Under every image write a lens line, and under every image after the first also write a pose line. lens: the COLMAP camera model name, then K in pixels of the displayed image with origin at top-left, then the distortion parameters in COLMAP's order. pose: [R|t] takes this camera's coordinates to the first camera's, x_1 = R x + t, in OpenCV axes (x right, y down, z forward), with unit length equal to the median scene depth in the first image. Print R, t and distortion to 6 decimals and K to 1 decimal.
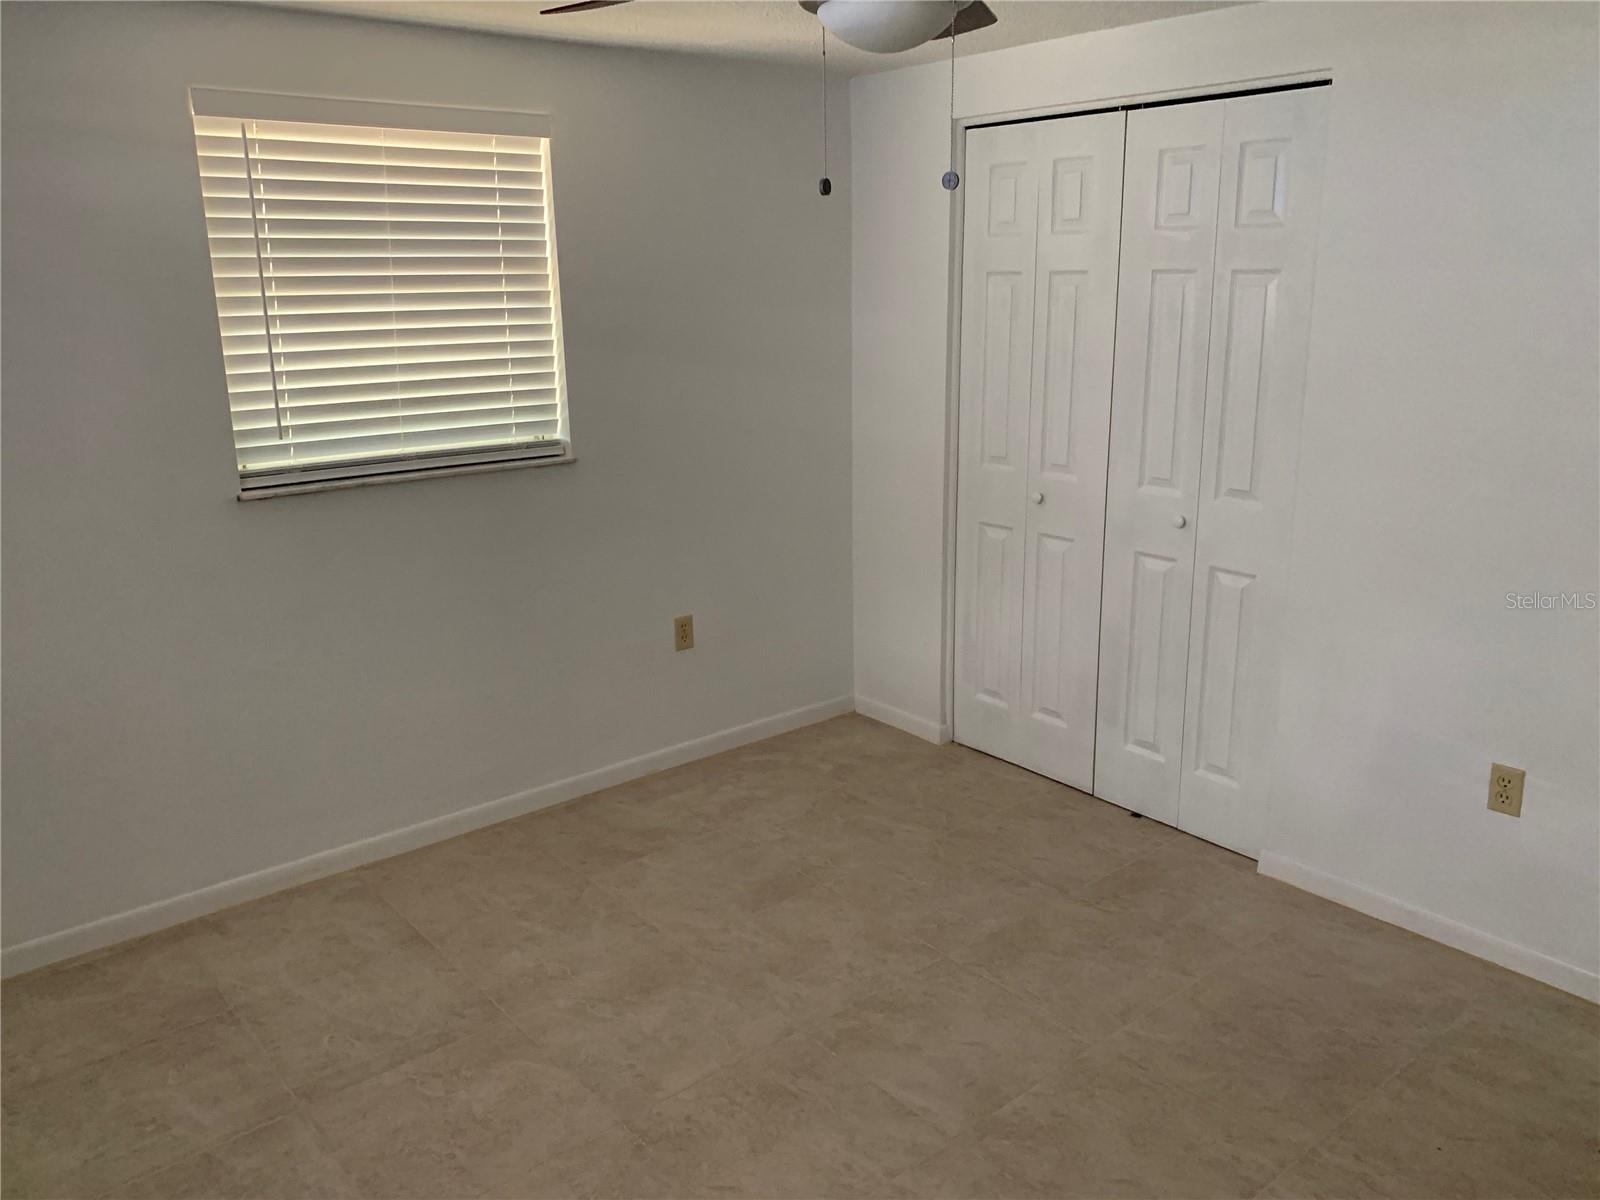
lens RADIAL K [[1211.9, 0, 806.8], [0, 1211.9, 588.7], [0, 0, 1]] dist [0.041714, -0.053050]
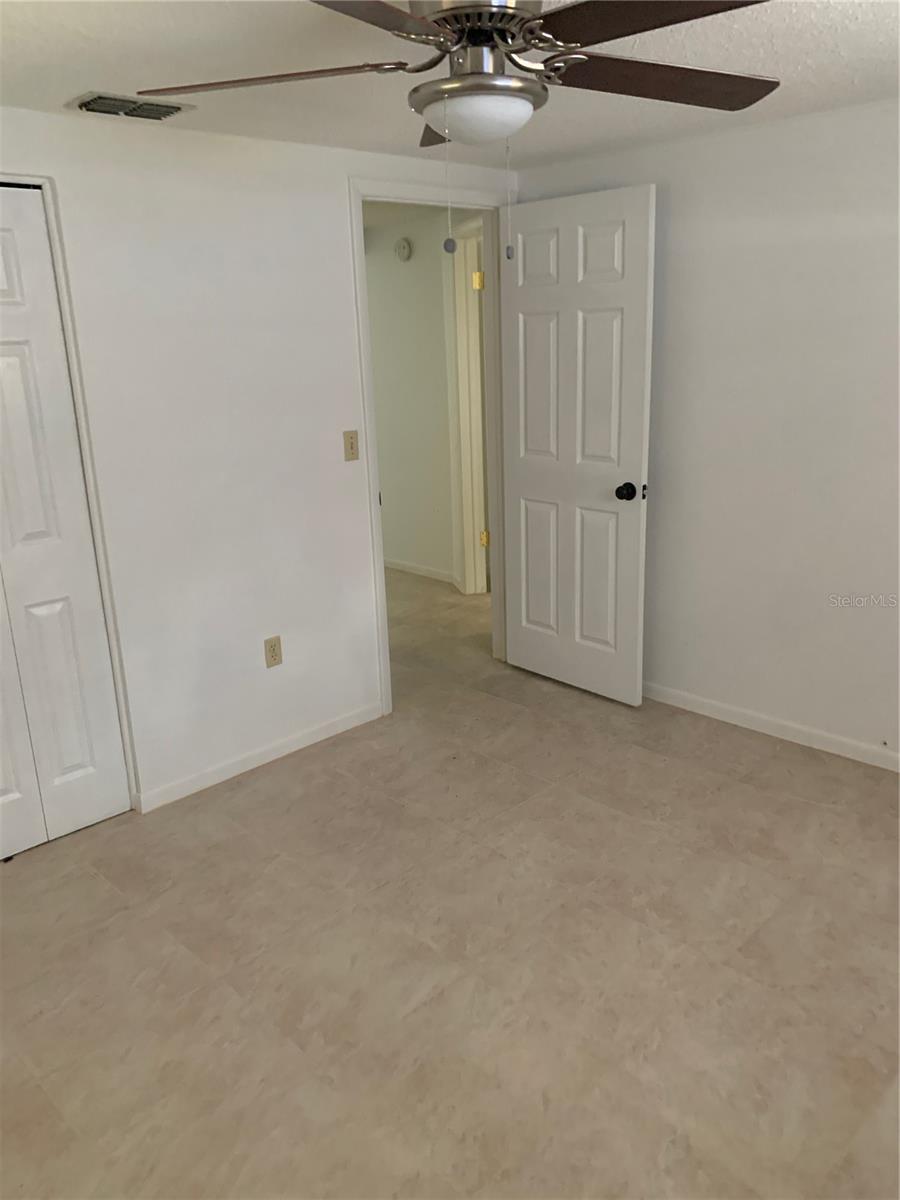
lens RADIAL K [[908.9, 0, 448.2], [0, 908.9, 597.4], [0, 0, 1]] dist [0.041714, -0.053050]
pose [[-0.054318, -0.273153, 0.960436, -0.594455], [0.296286, 0.914128, 0.276739, -0.170513], [-0.953553, 0.299596, 0.031278, 0.702214]]
